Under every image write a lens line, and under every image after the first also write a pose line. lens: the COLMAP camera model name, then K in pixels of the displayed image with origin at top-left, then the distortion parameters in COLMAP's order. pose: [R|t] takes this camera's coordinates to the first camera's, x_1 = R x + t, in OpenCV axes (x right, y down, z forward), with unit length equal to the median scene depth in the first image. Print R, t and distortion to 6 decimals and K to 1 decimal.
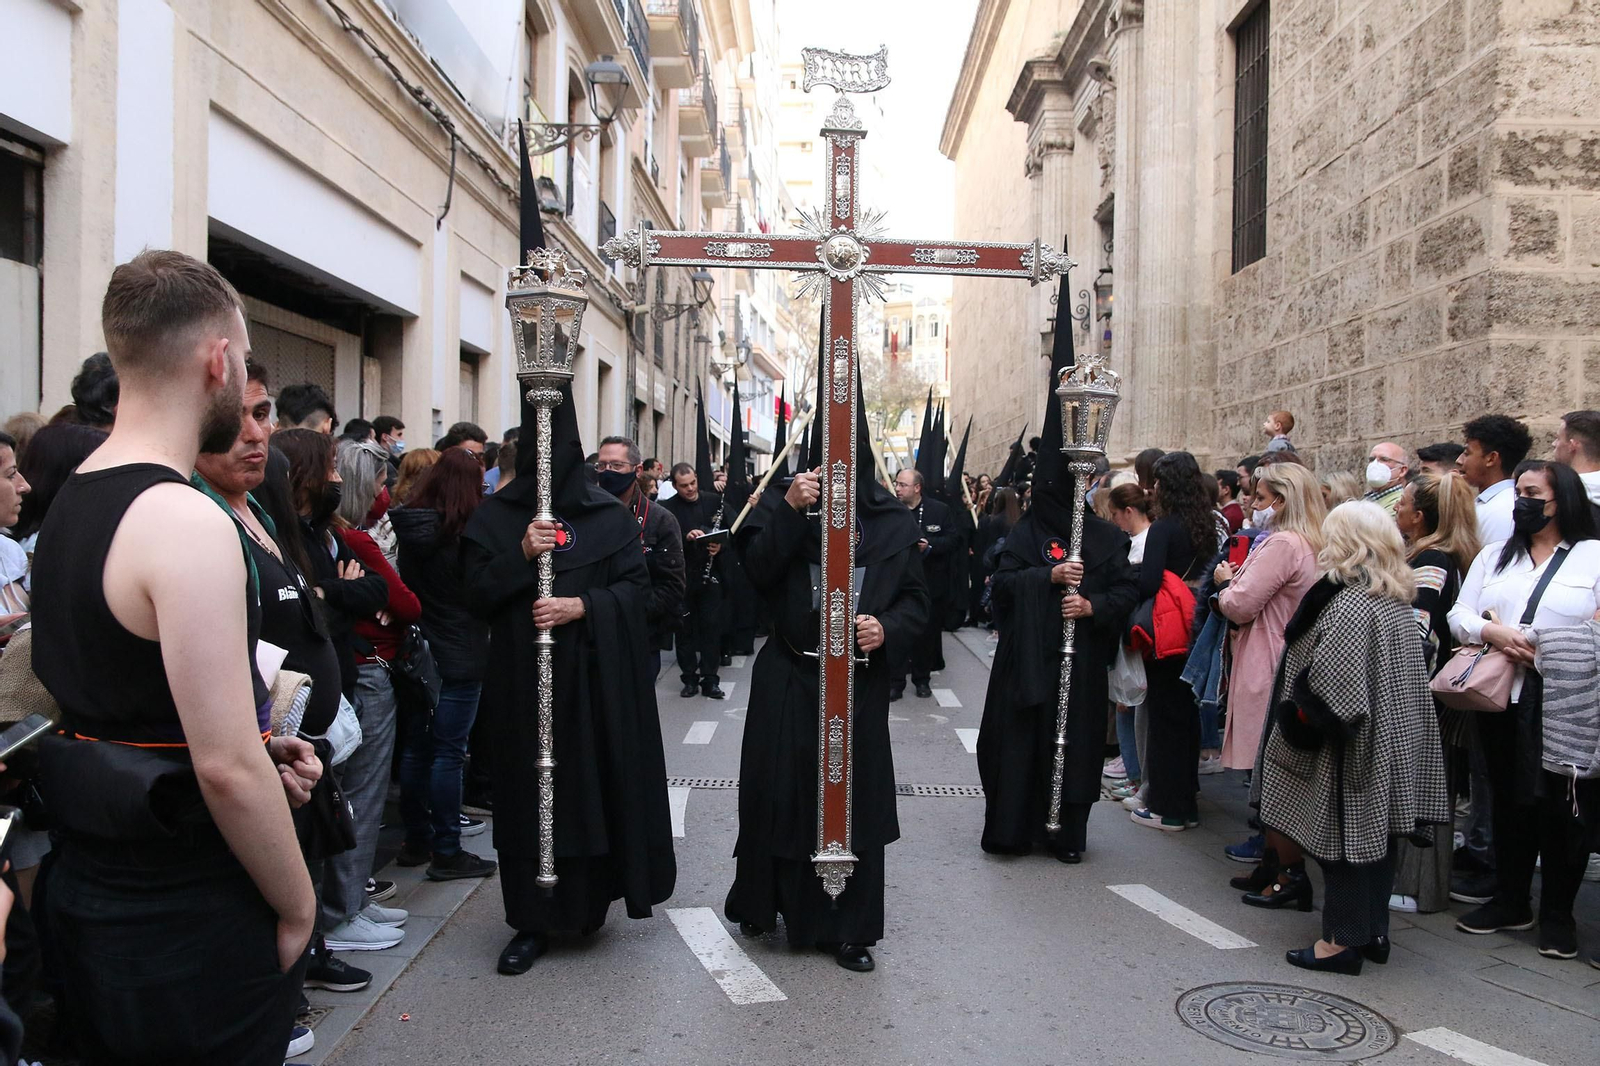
lens RADIAL K [[1449.1, 0, 800.0], [0, 1449.1, 533.0], [0, 0, 1]] dist [-0.084776, 0.157548]
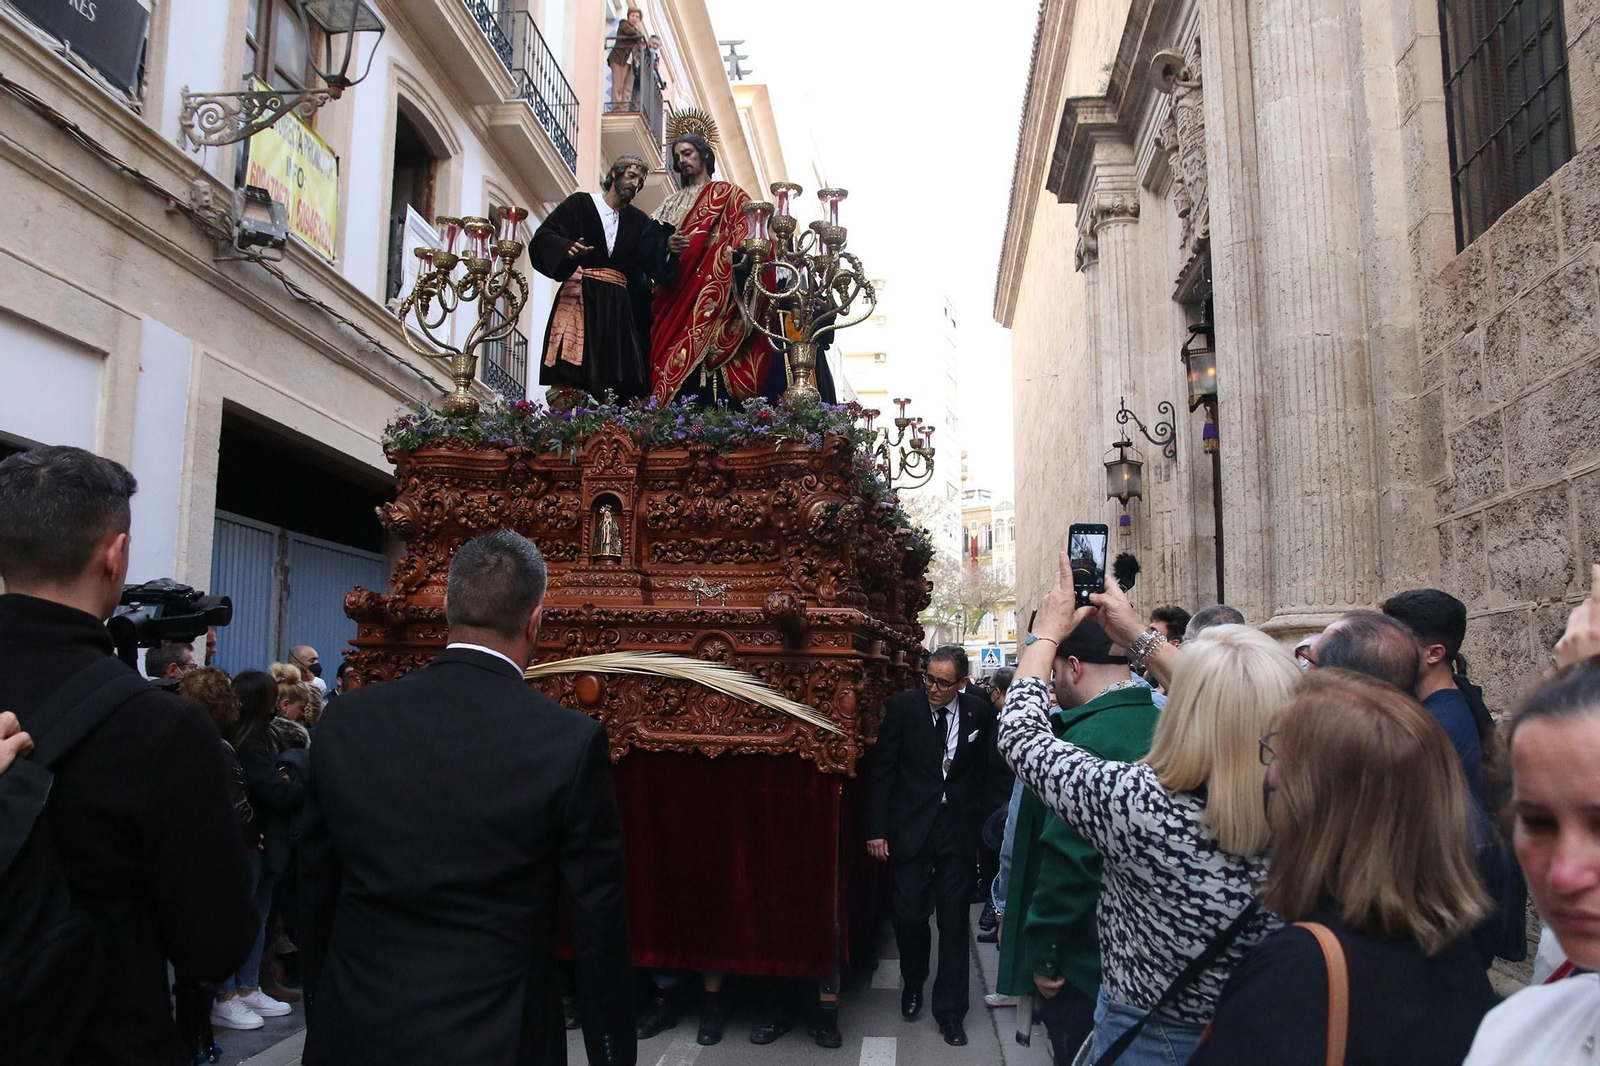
lens RADIAL K [[1330.2, 0, 800.0], [0, 1330.2, 533.0], [0, 0, 1]] dist [-0.129852, 0.138788]
pose [[0.996784, -0.024853, -0.076188, 0.069491], [0.012978, 0.988209, -0.152558, -0.011327], [0.079082, 0.151079, 0.985353, 0.376219]]
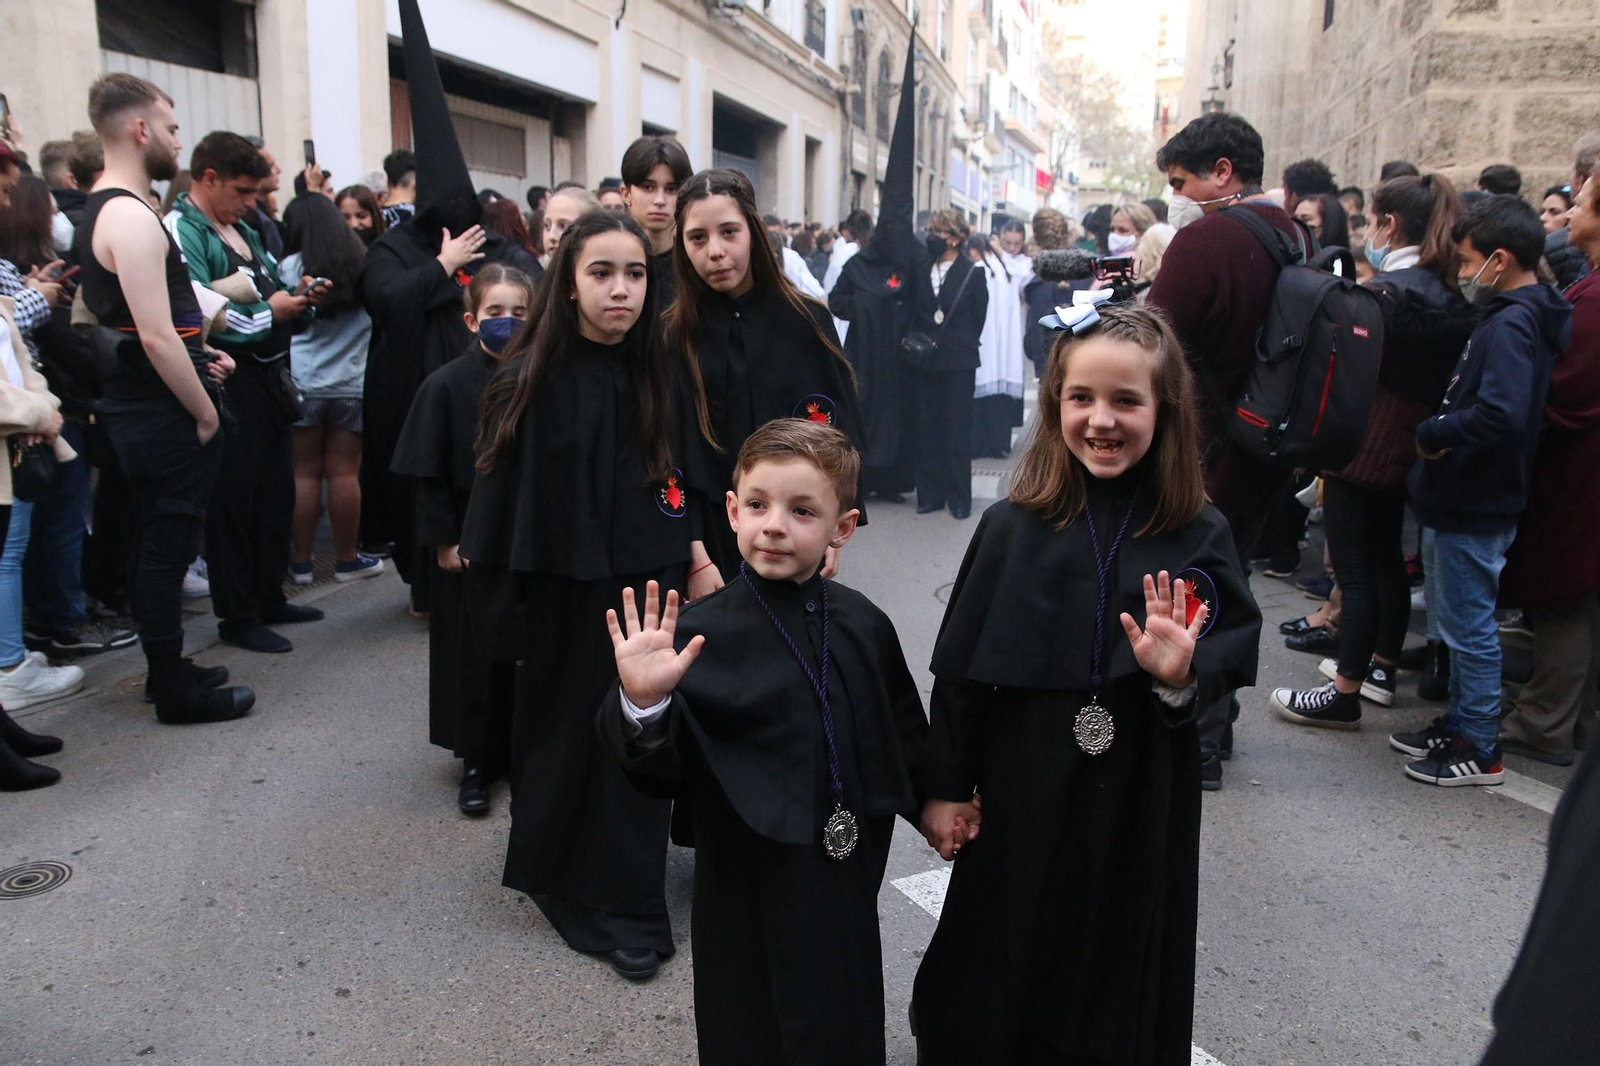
lens RADIAL K [[1315.9, 0, 797.2], [0, 1315.9, 589.6], [0, 0, 1]] dist [-0.162886, 0.160188]
pose [[0.975343, 0.043513, -0.216361, 0.095491], [0.004118, 0.976612, 0.214972, 0.013153], [0.220655, -0.210562, 0.952352, -0.064039]]
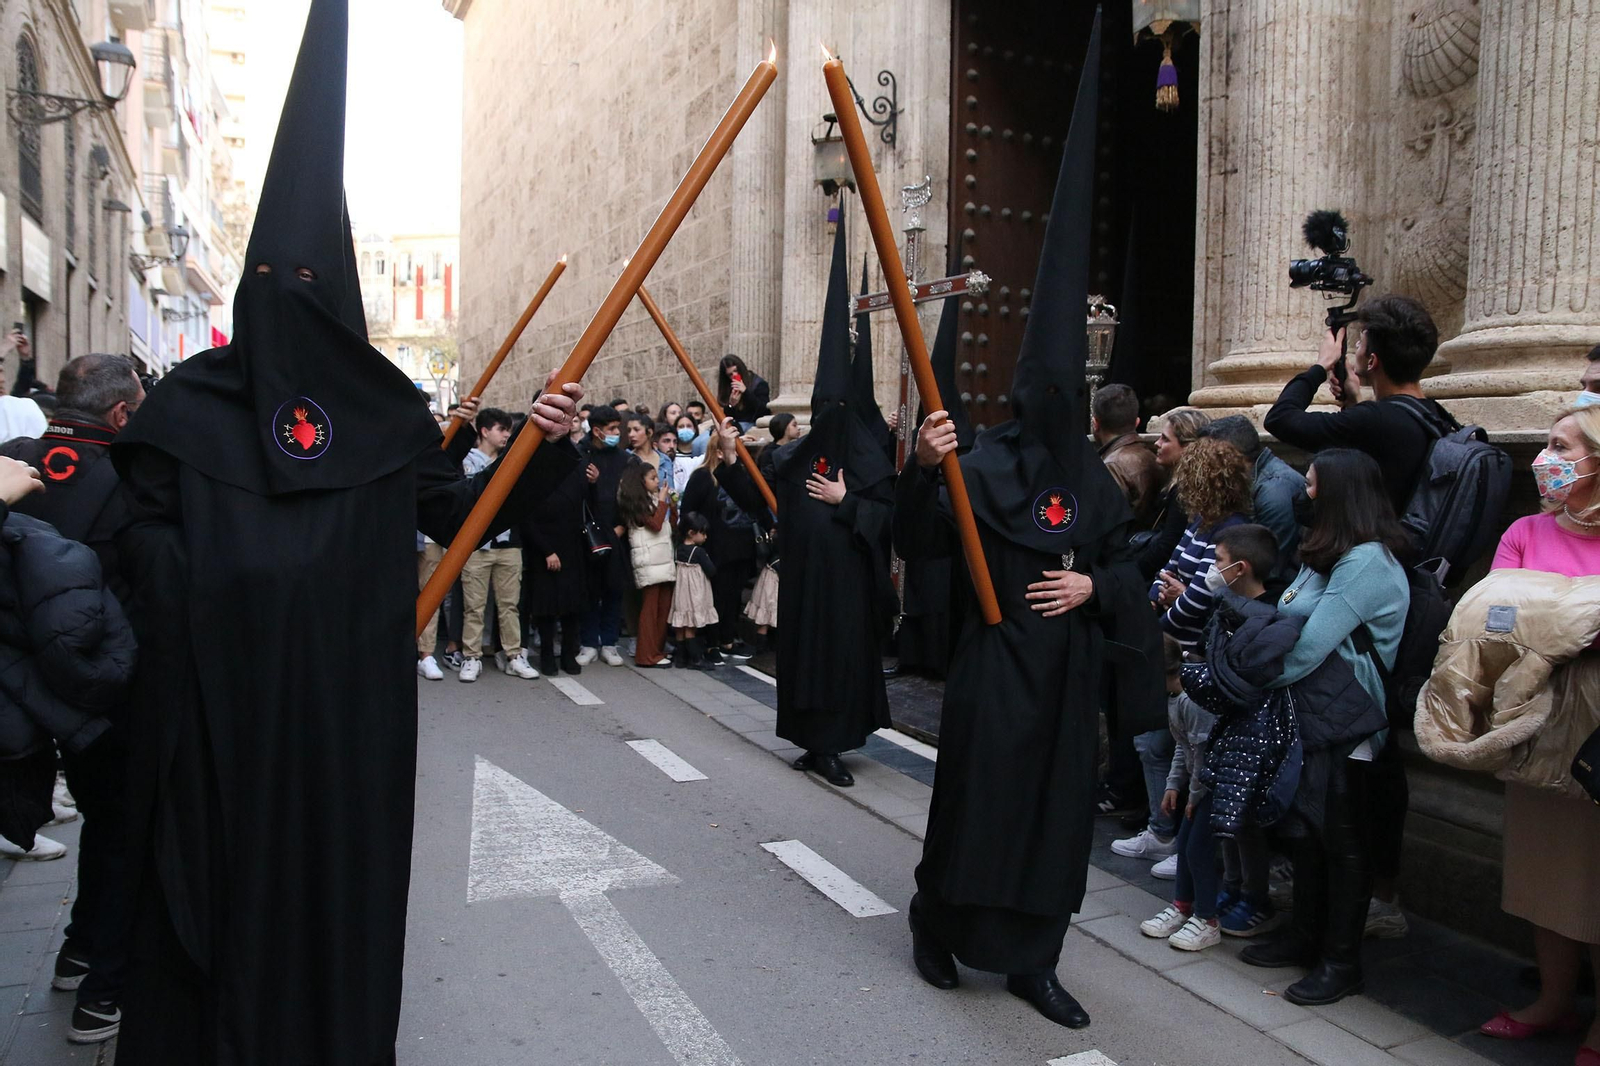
lens RADIAL K [[1248.7, 0, 793.1], [0, 1248.7, 544.8], [0, 0, 1]] dist [-0.125987, 0.116475]
pose [[0.906319, -0.031978, 0.421383, -0.040953], [0.006794, 0.998107, 0.061131, -0.016086], [-0.422540, -0.052541, 0.904820, 0.589473]]
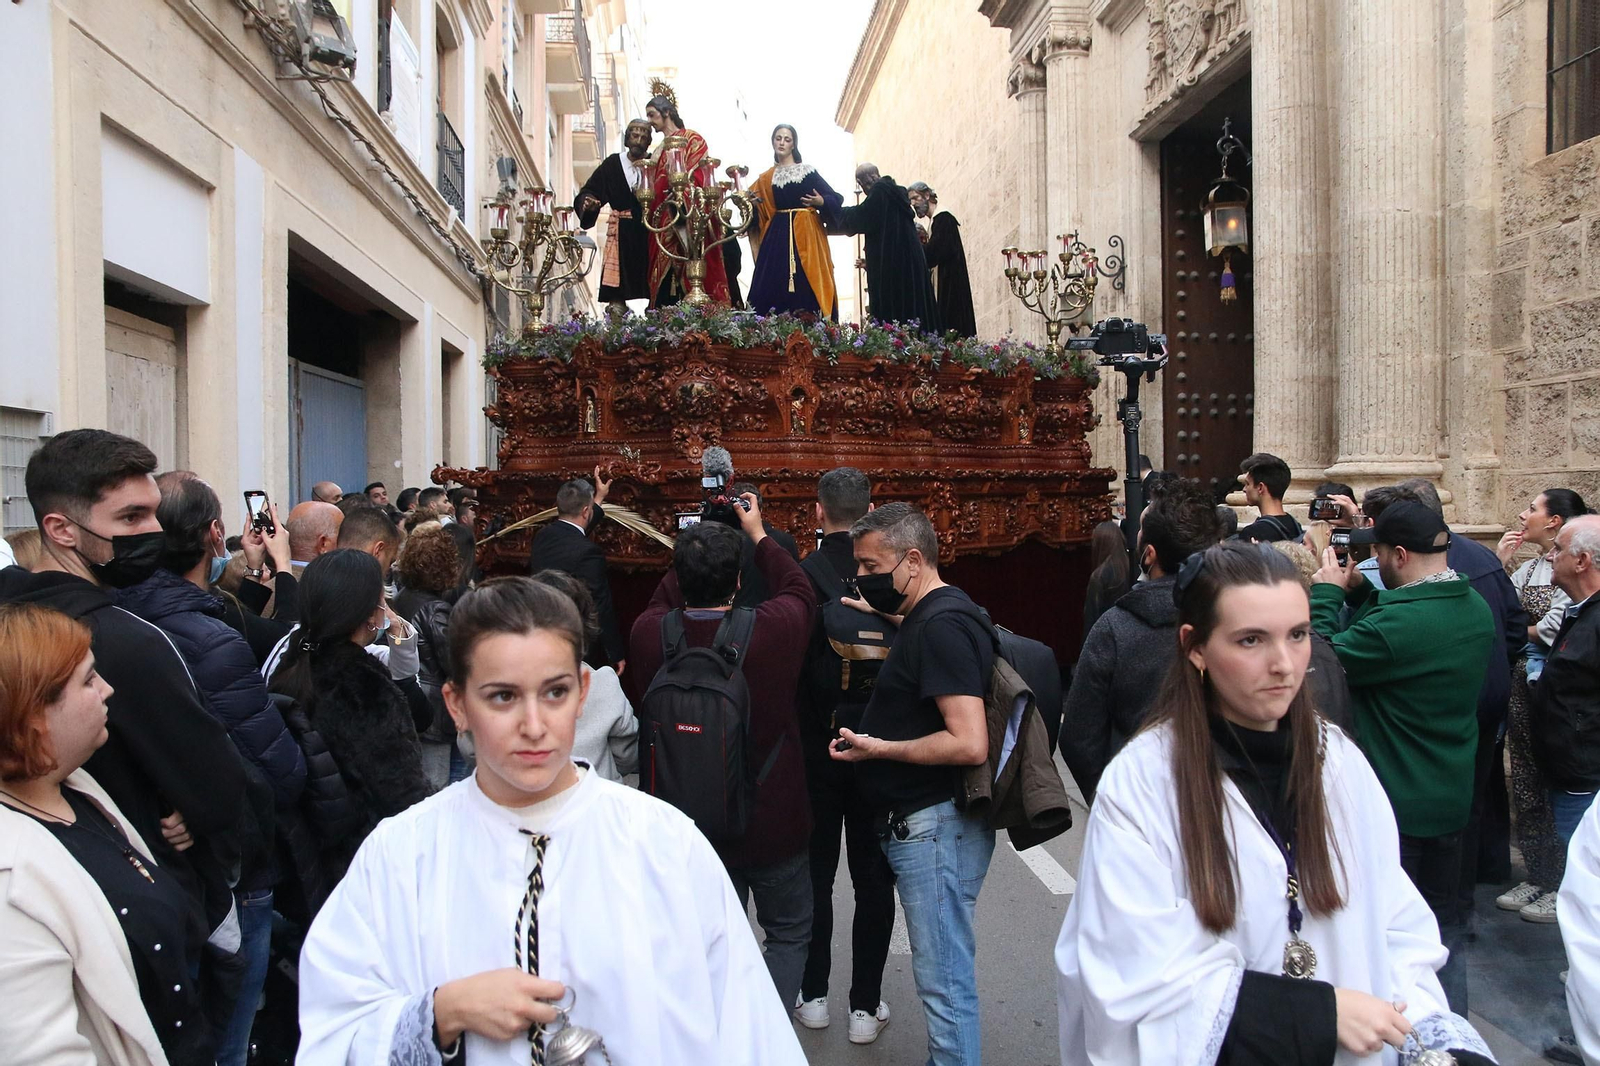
lens RADIAL K [[1323.0, 0, 800.4], [0, 1323.0, 545.3], [0, 0, 1]] dist [-0.130954, 0.133859]
pose [[0.994202, -0.029686, 0.103351, -0.036224], [0.028054, 0.999458, 0.017215, -0.027551], [-0.103806, -0.014216, 0.994496, 0.360695]]
